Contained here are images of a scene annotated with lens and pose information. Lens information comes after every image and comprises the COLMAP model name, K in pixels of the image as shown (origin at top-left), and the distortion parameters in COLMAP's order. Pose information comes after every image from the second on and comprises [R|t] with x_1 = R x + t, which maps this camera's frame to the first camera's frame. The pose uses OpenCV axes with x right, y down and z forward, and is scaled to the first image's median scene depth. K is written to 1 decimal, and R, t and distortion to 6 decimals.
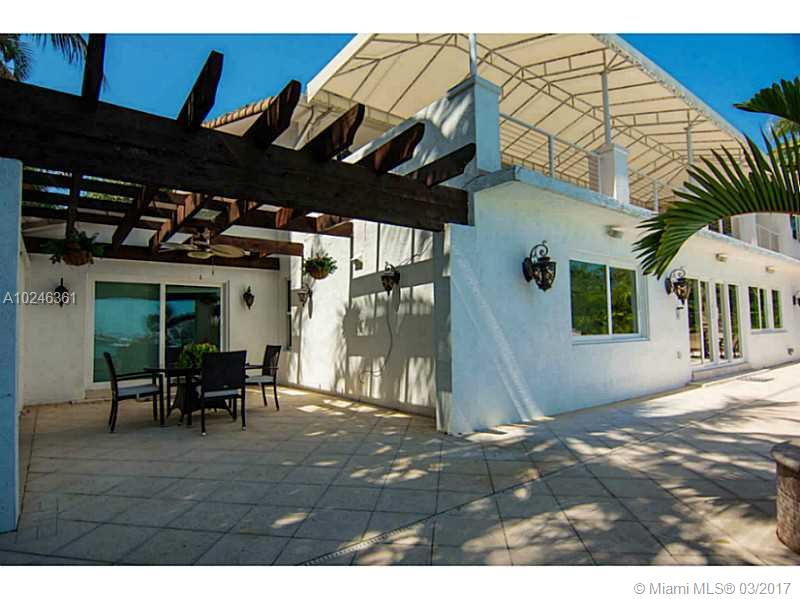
lens RADIAL K [[448.5, 0, 376.7], [0, 448.5, 308.3], [0, 0, 1]] dist [-0.026211, -0.000473]
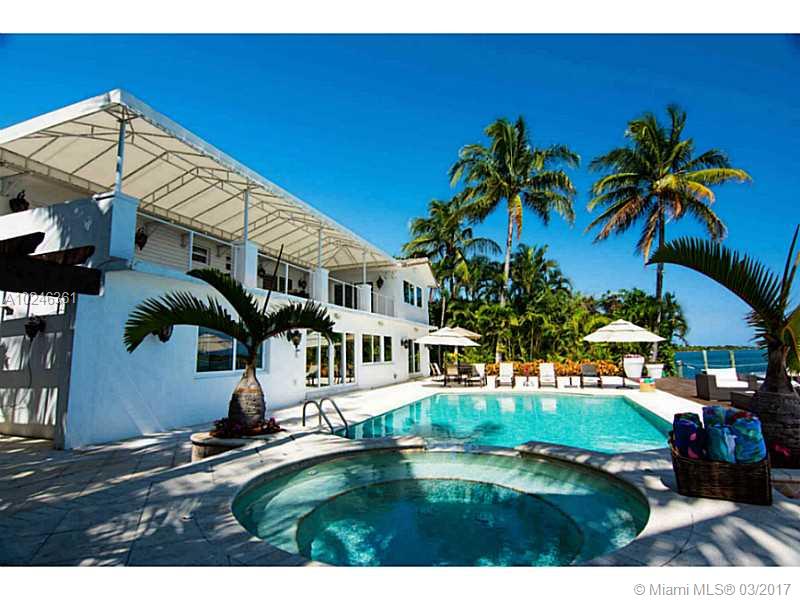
lens RADIAL K [[422.8, 0, 399.0], [0, 422.8, 298.4], [0, 0, 1]] dist [0.006733, -0.018895]
pose [[0.819480, 0.076639, 0.567960, 0.150272], [-0.023460, 0.994674, -0.100370, -0.042552], [-0.572627, 0.068927, 0.816913, -0.399333]]
